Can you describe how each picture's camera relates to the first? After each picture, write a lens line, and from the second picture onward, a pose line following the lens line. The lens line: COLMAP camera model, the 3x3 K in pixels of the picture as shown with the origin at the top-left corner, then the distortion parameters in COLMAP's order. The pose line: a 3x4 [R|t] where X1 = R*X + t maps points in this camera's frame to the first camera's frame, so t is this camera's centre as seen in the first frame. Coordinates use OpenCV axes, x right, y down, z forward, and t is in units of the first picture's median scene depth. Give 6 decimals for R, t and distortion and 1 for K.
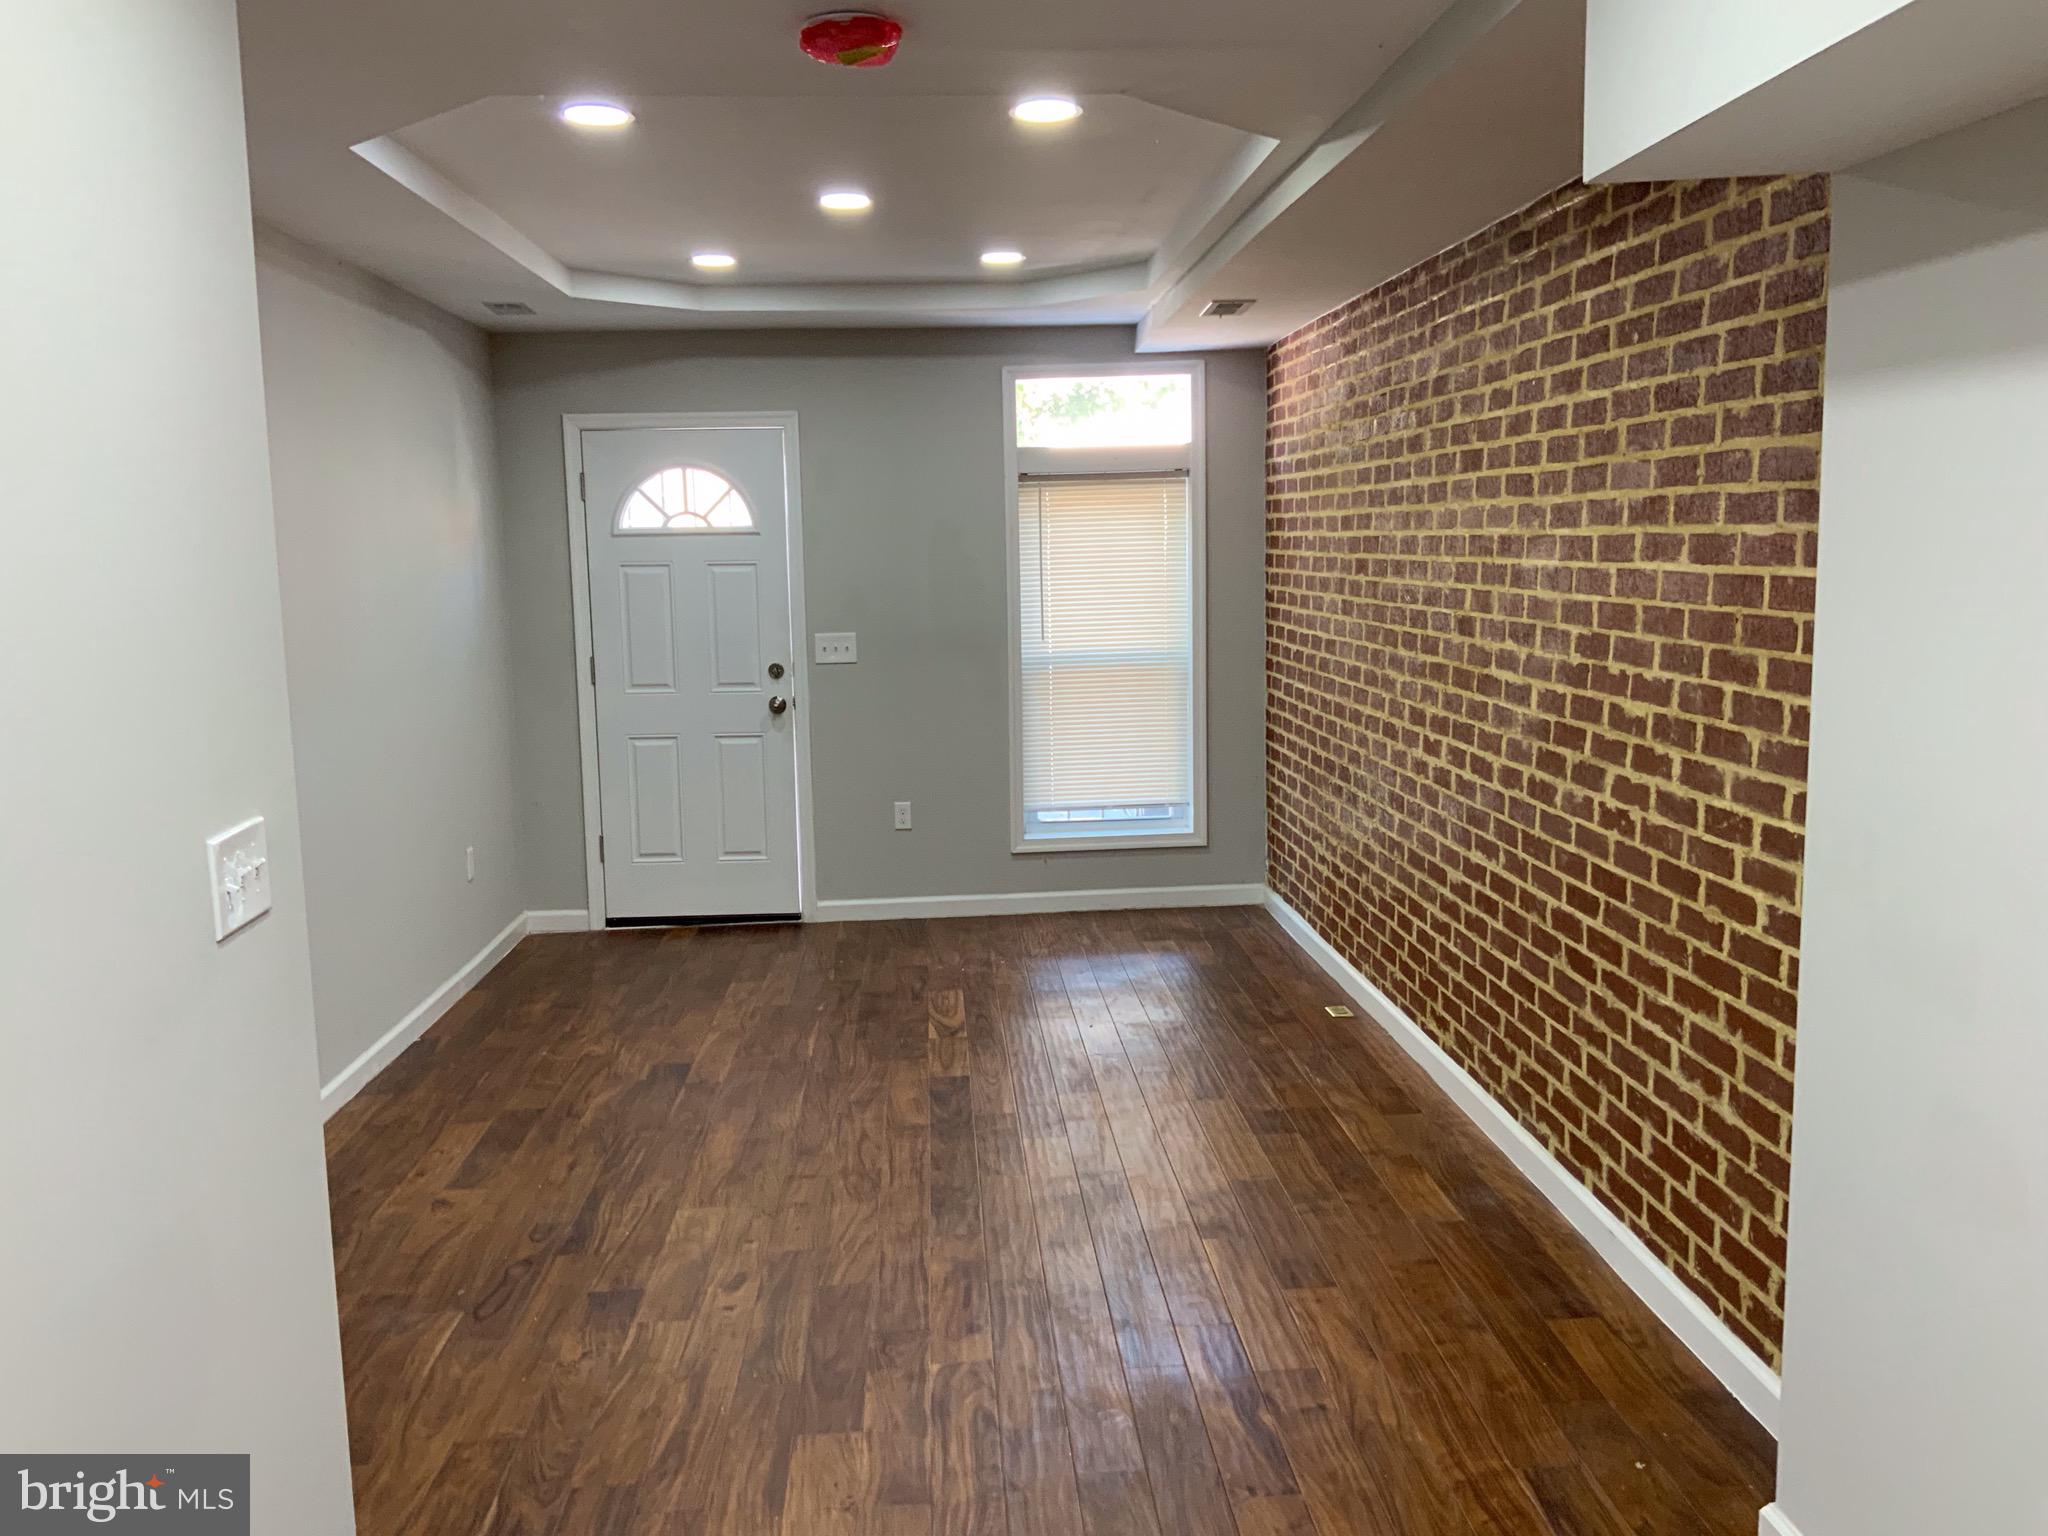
lens RADIAL K [[1701.1, 0, 1026.3], [0, 1701.1, 766.1], [0, 0, 1]] dist [0.084873, -0.143476]
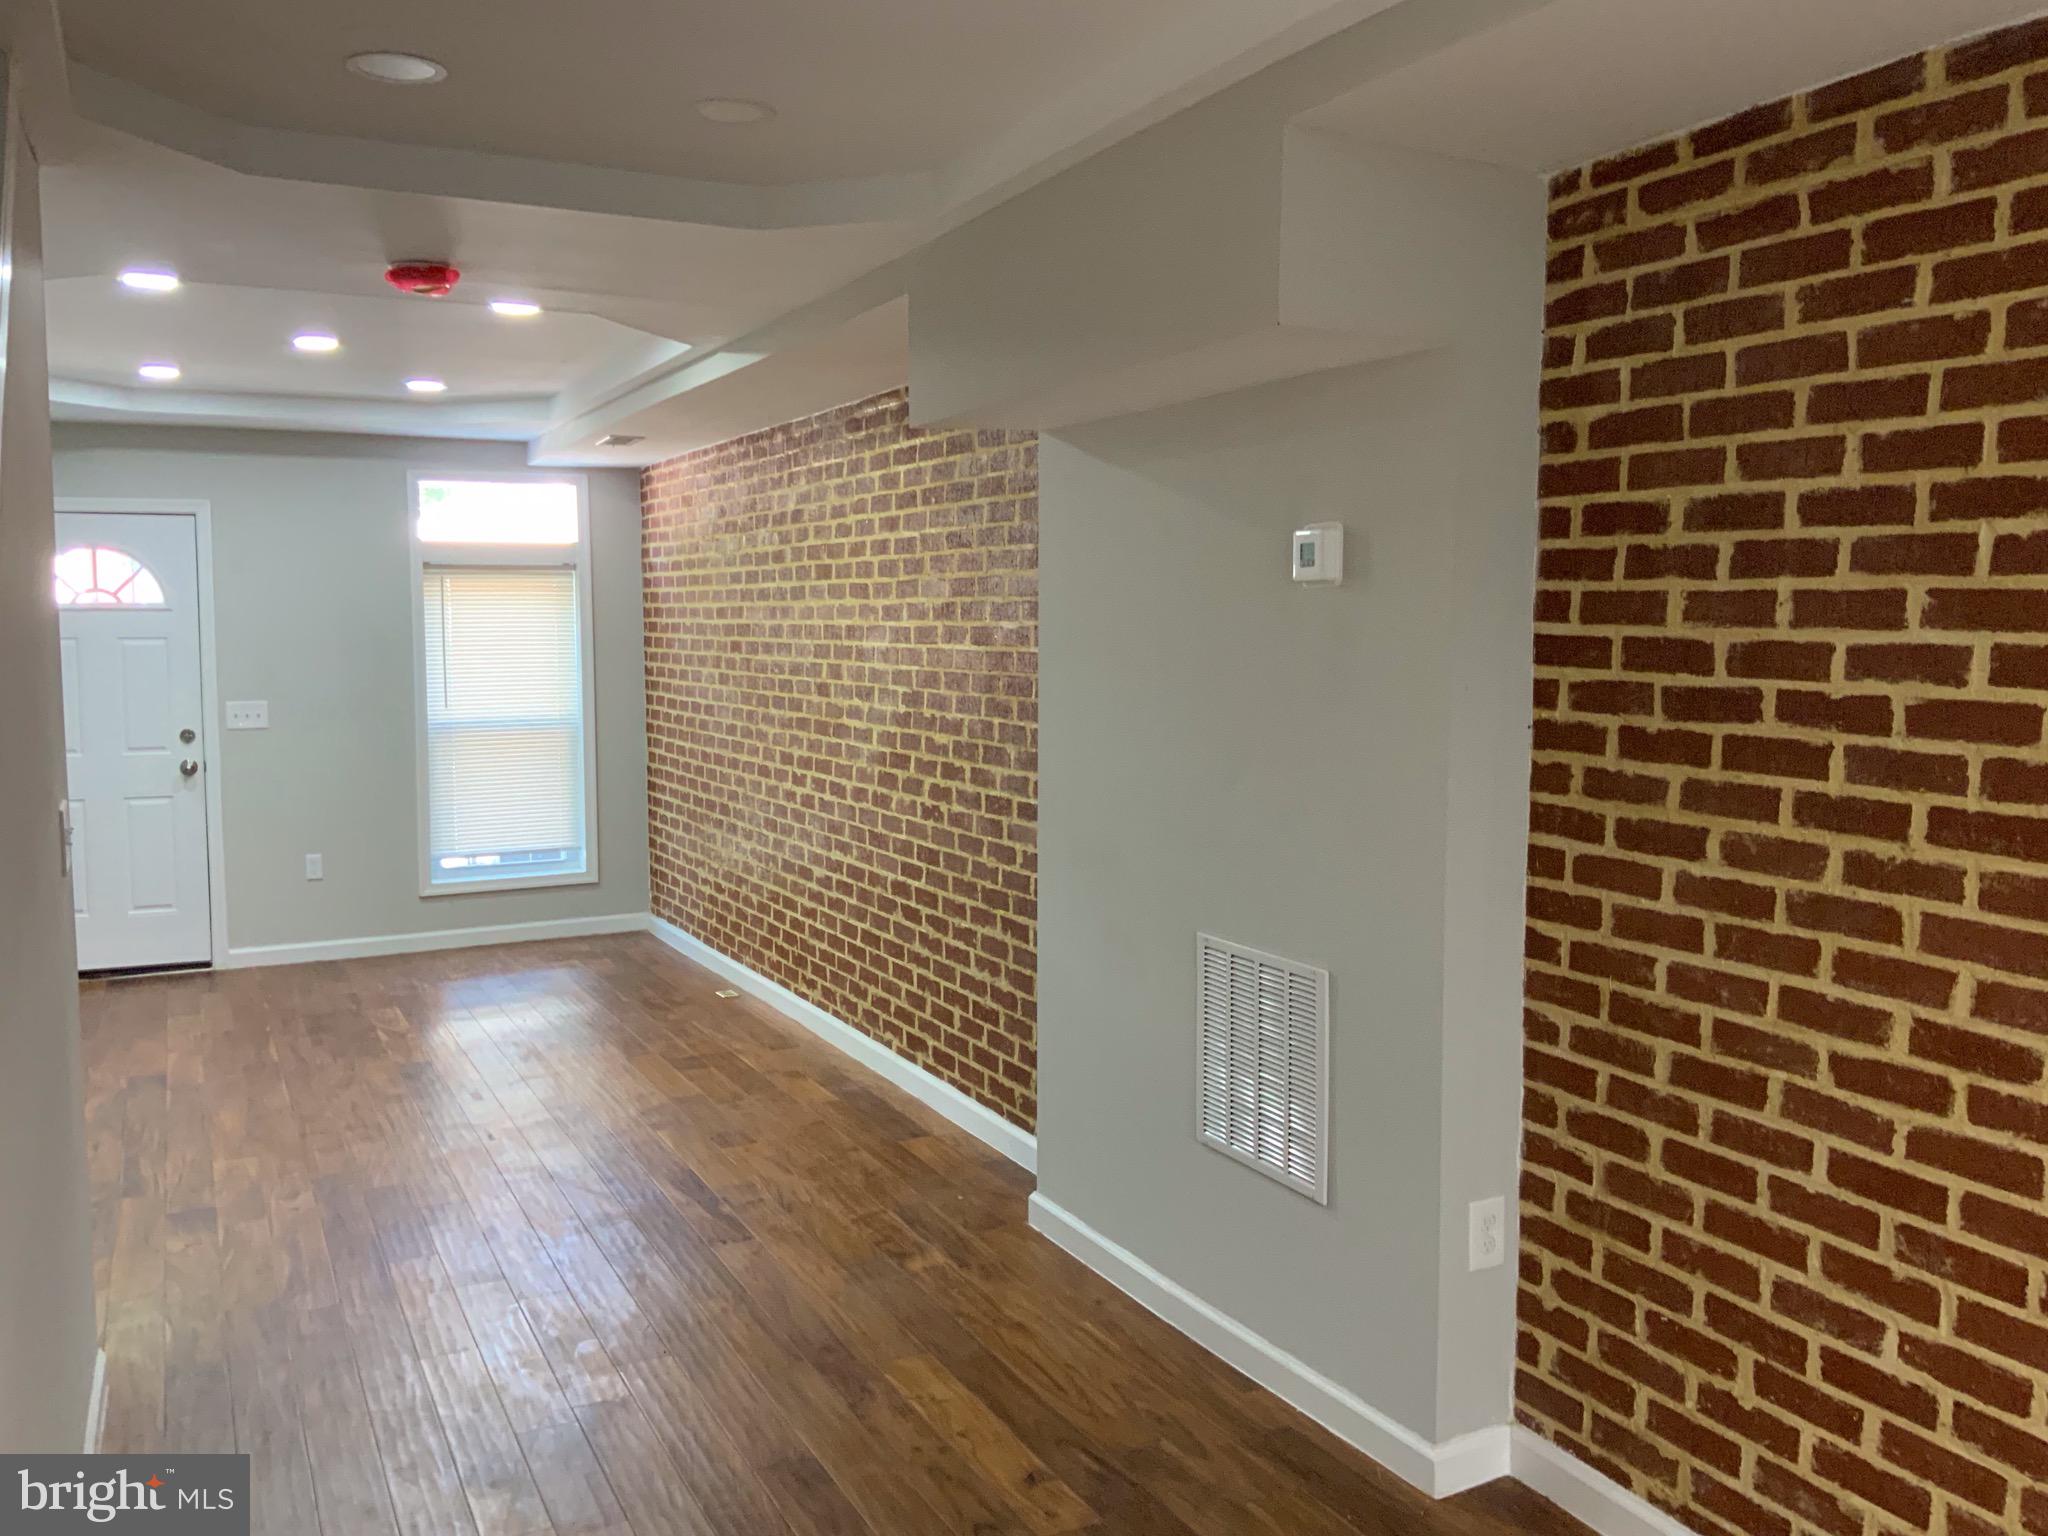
lens RADIAL K [[1701.1, 0, 1031.2], [0, 1701.1, 758.5], [0, 0, 1]] dist [0.084873, -0.143476]
pose [[0.919336, -0.012591, 0.393273, -0.142618], [0.034497, 0.998218, -0.048684, 0.050805], [-0.391959, 0.058324, 0.918132, -0.359000]]
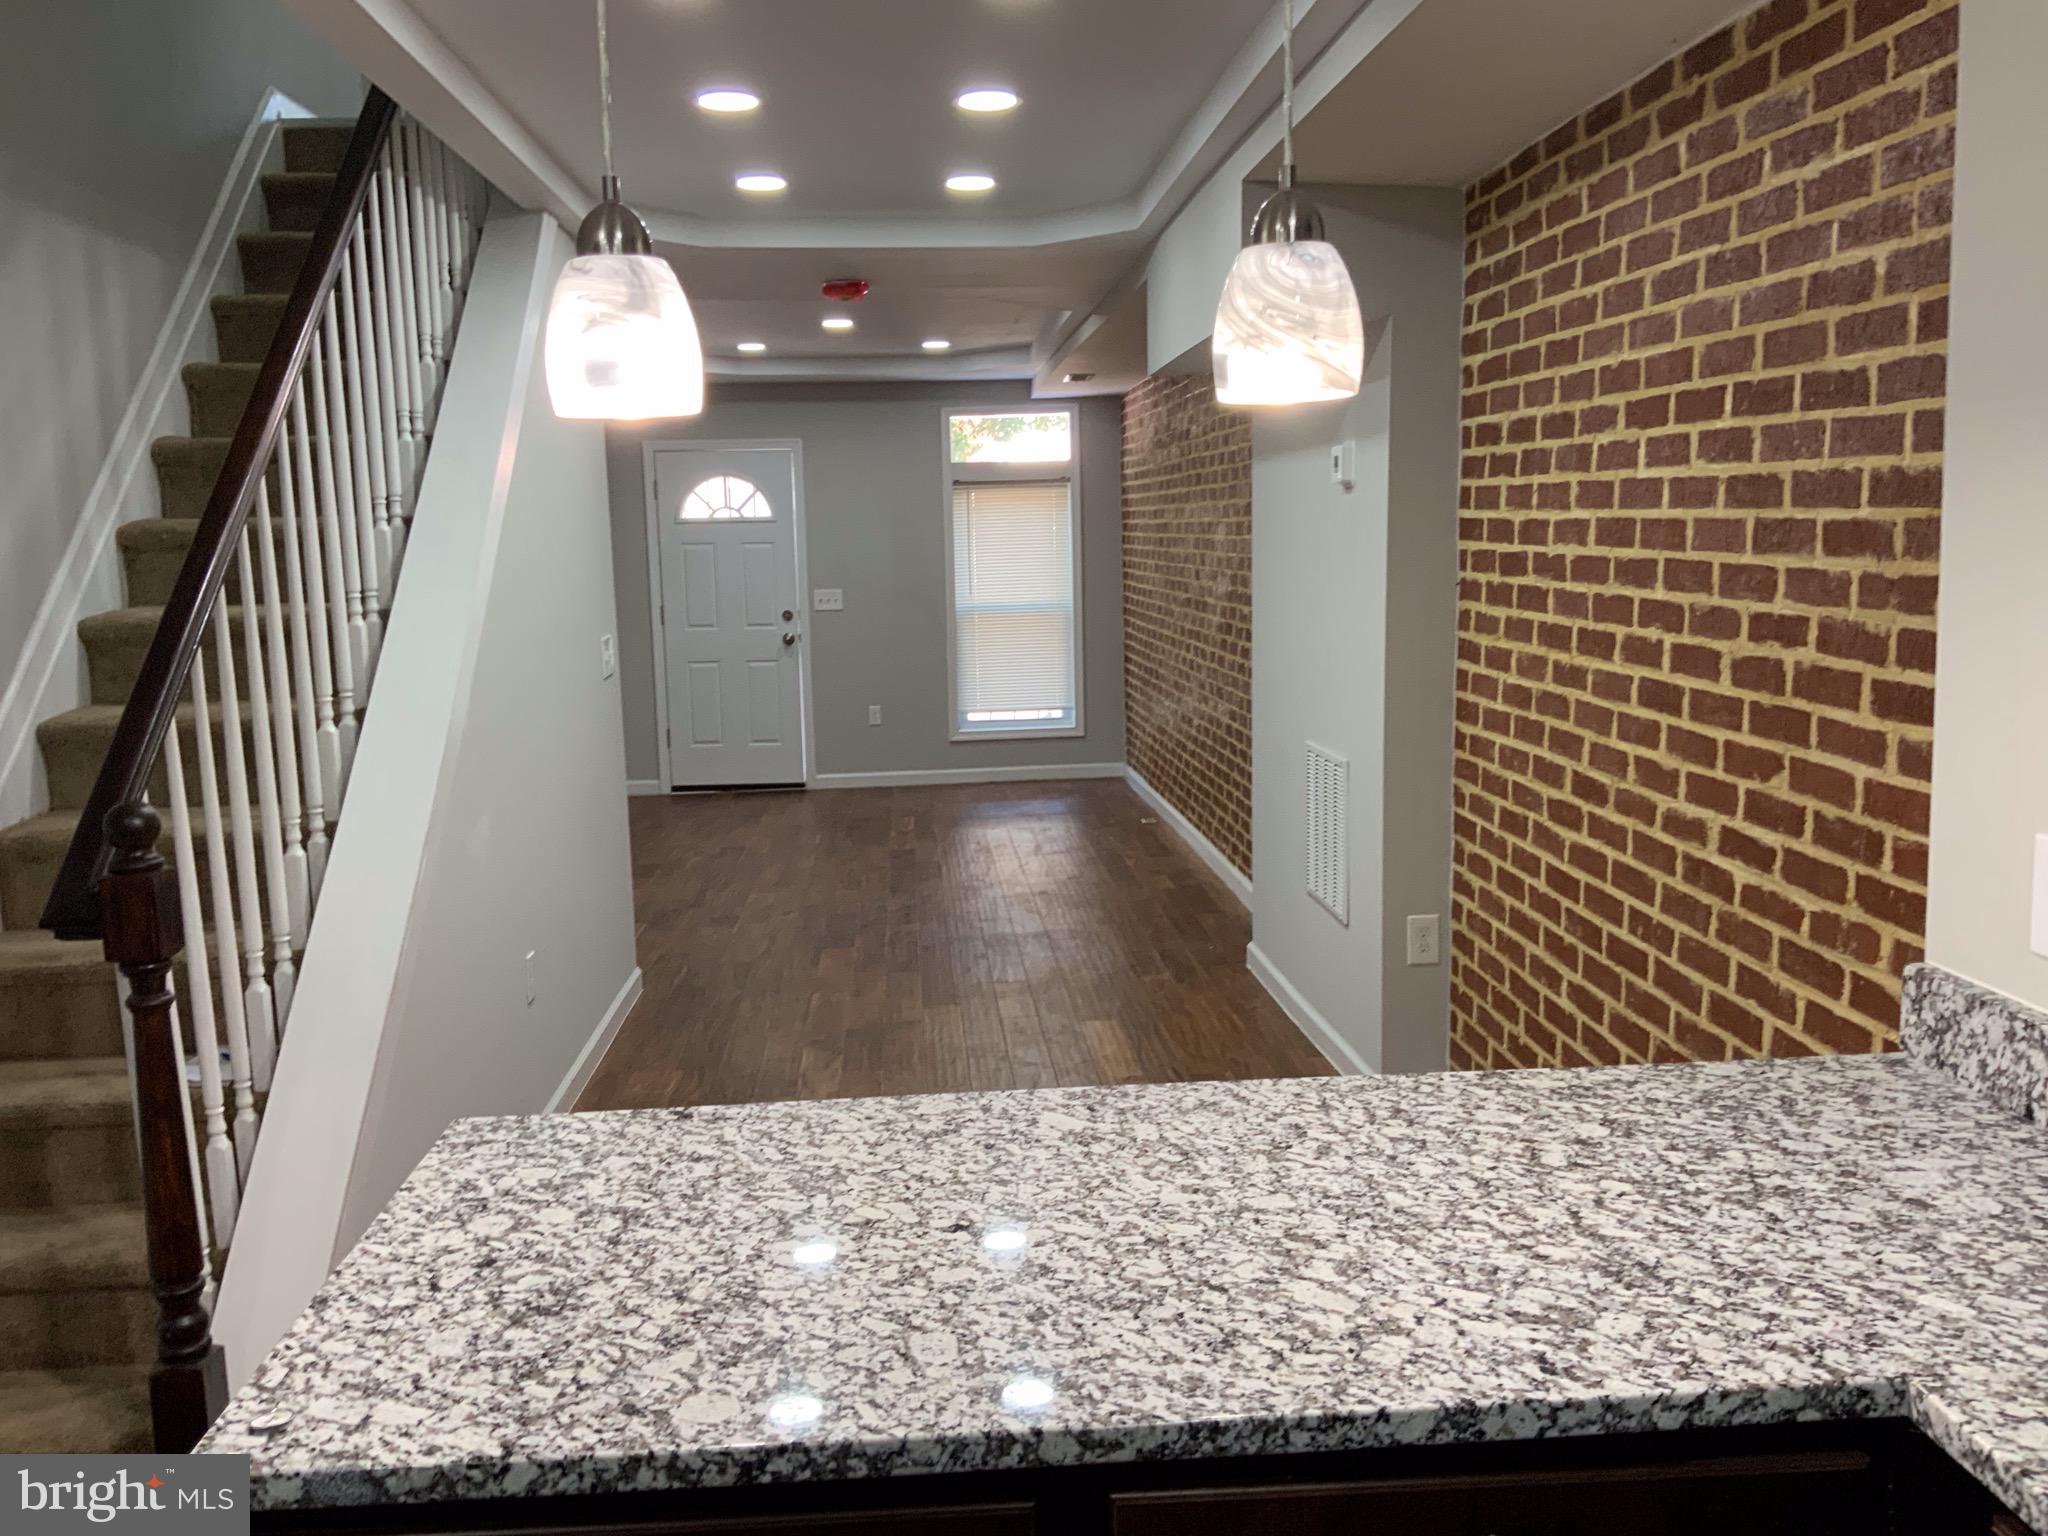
lens RADIAL K [[1701.1, 0, 1026.4], [0, 1701.1, 762.4], [0, 0, 1]] dist [0.084873, -0.143476]
pose [[0.999893, -0.003801, 0.014126, 0.062518], [0.003745, 0.999985, 0.003992, 0.109958], [-0.014141, -0.003938, 0.999892, -0.787919]]
